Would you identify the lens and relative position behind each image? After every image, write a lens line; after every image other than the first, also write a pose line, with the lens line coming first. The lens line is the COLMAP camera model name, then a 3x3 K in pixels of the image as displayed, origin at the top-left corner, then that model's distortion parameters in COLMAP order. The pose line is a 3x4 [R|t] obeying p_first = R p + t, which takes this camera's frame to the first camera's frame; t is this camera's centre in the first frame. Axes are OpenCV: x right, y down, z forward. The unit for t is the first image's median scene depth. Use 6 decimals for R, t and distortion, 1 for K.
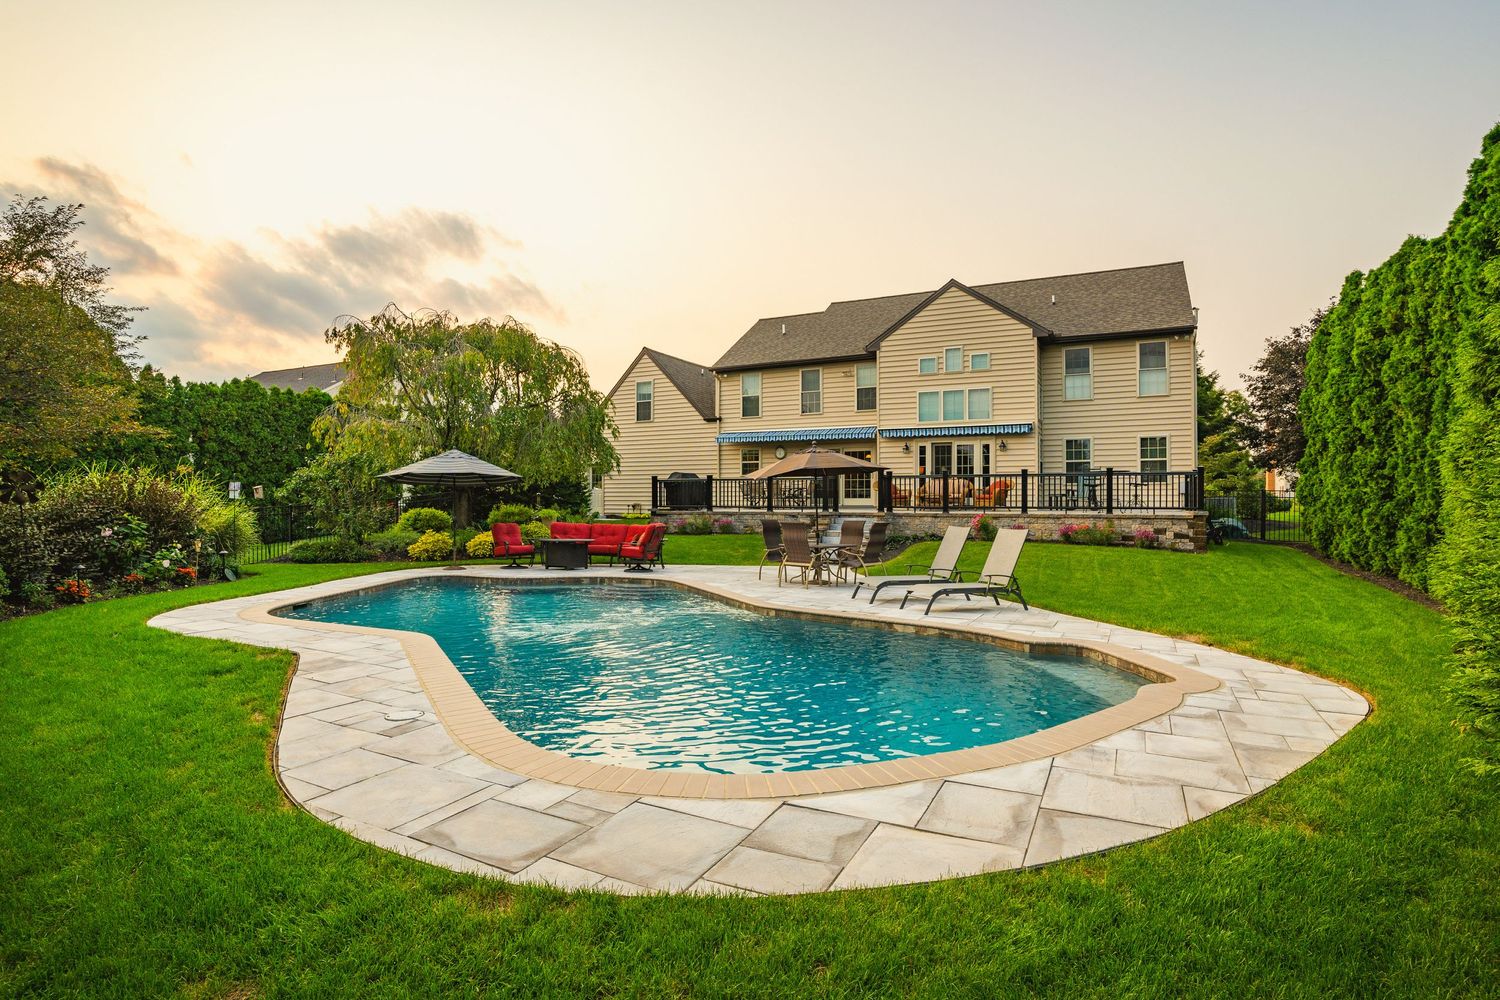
lens RADIAL K [[758.2, 0, 748.5], [0, 758.2, 458.5], [0, 0, 1]] dist [-0.112281, 0.000062]
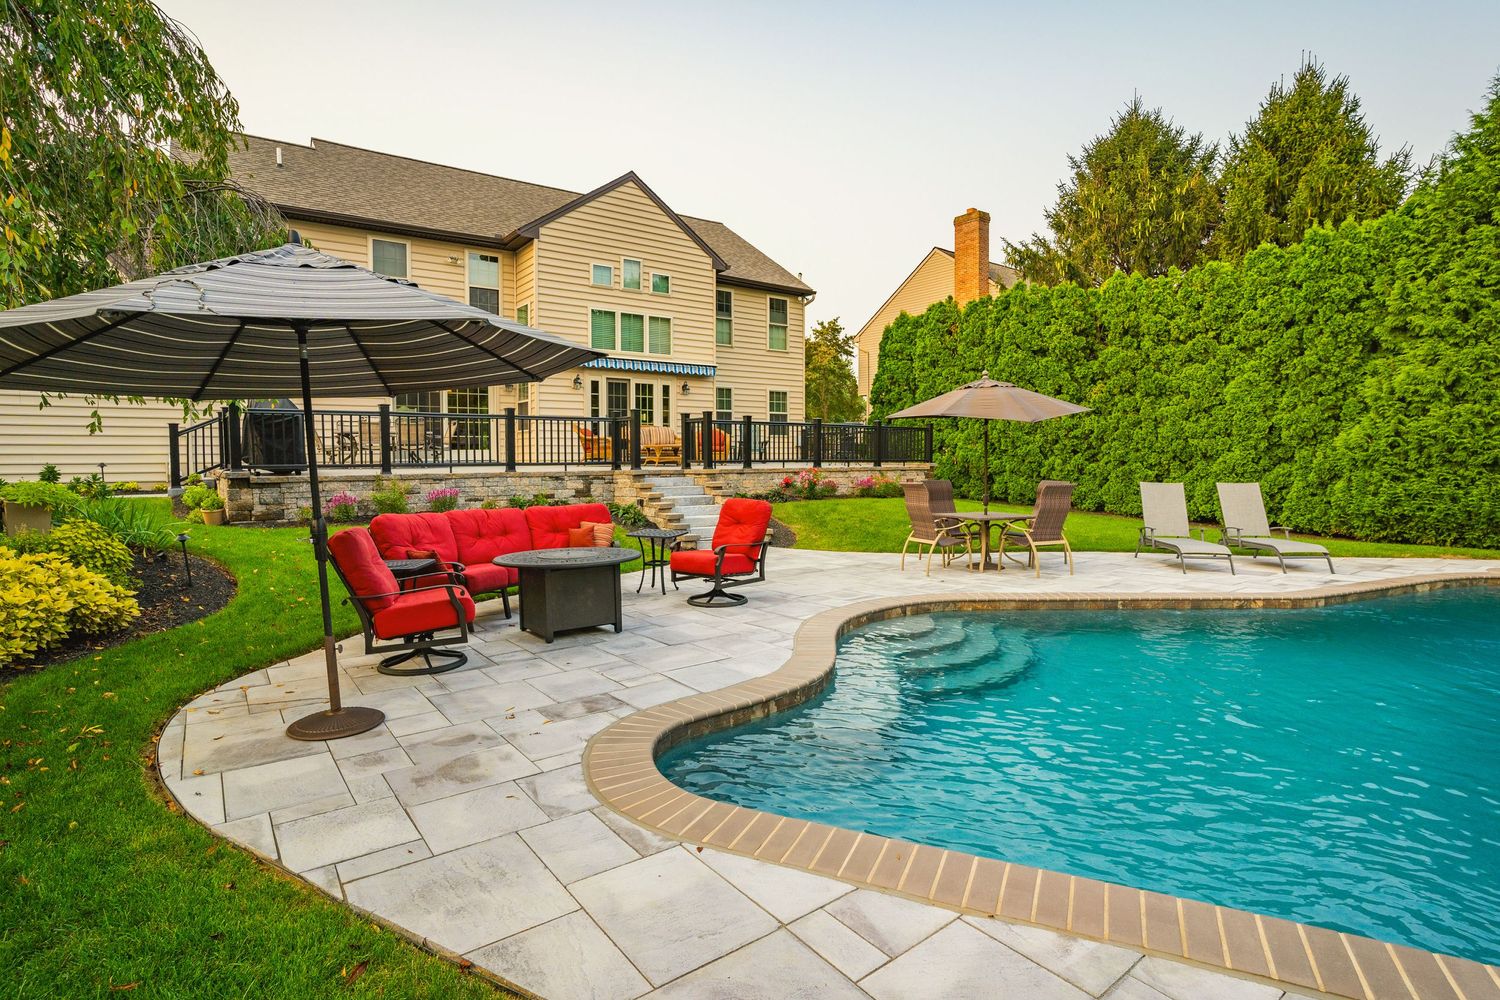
lens RADIAL K [[758.2, 0, 748.5], [0, 758.2, 458.5], [0, 0, 1]] dist [-0.112281, 0.000062]
pose [[0.426580, -0.009232, 0.904403, -0.394240], [-0.047968, 0.998310, 0.032815, 0.029904], [-0.903177, -0.057380, 0.425416, 0.553156]]
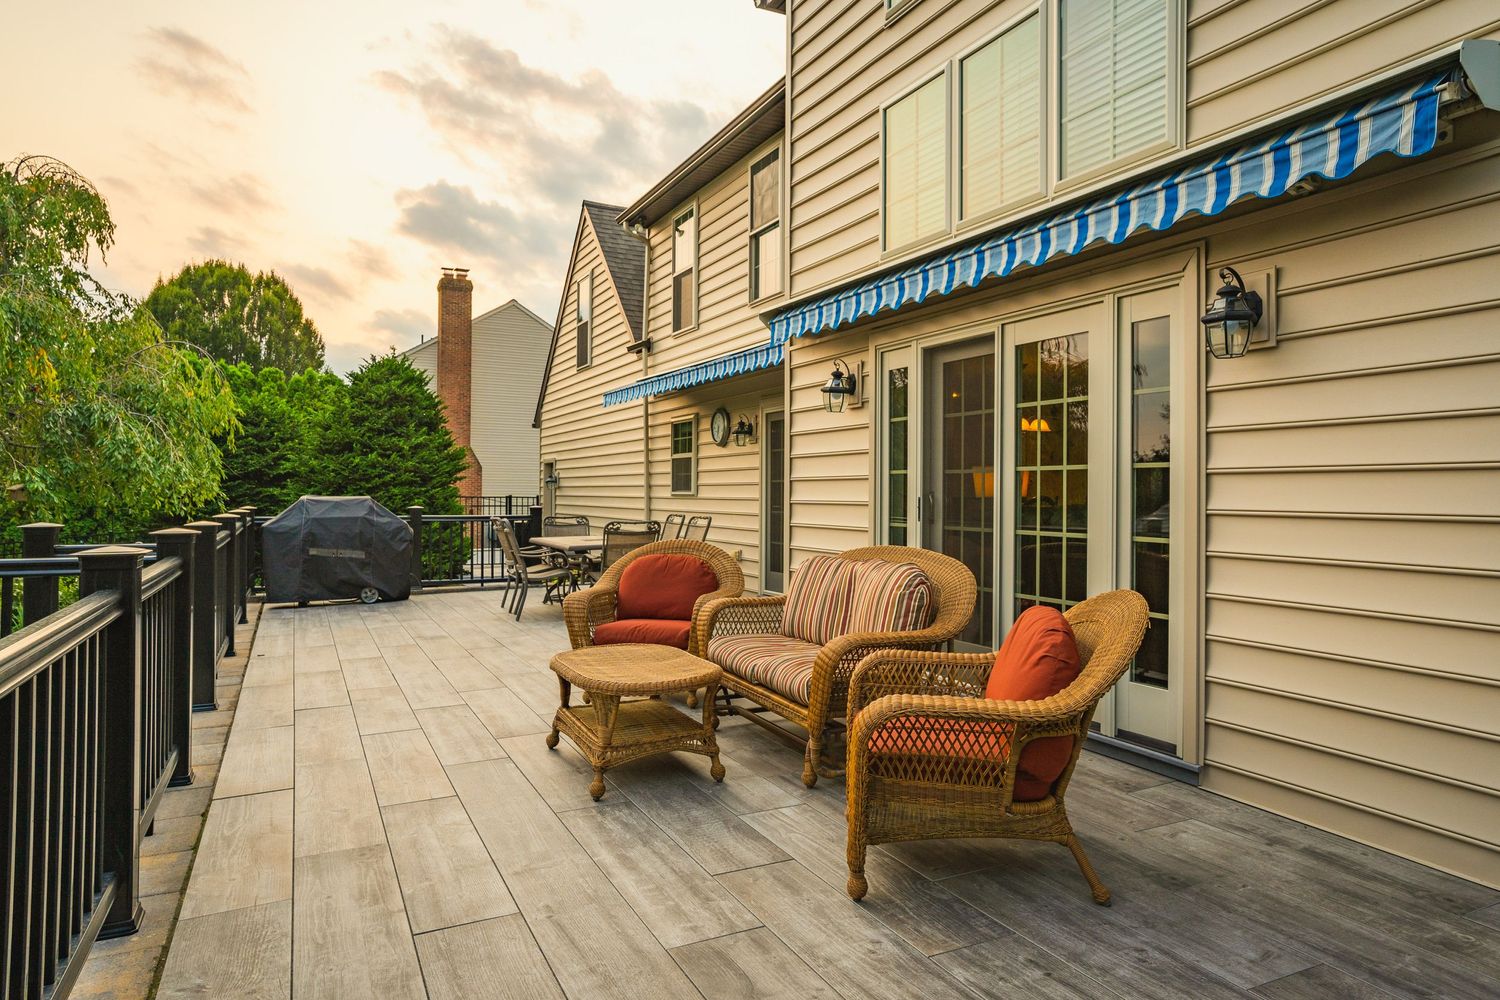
lens RADIAL K [[966.7, 0, 750.0], [0, 966.7, 500.0], [0, 0, 1]] dist [0.001086, 0.000243]
pose [[0.798624, 0.007198, -0.601787, 0.364923], [0.028026, 0.998399, 0.049134, 0.004965], [0.601177, -0.056105, 0.797144, 0.789259]]
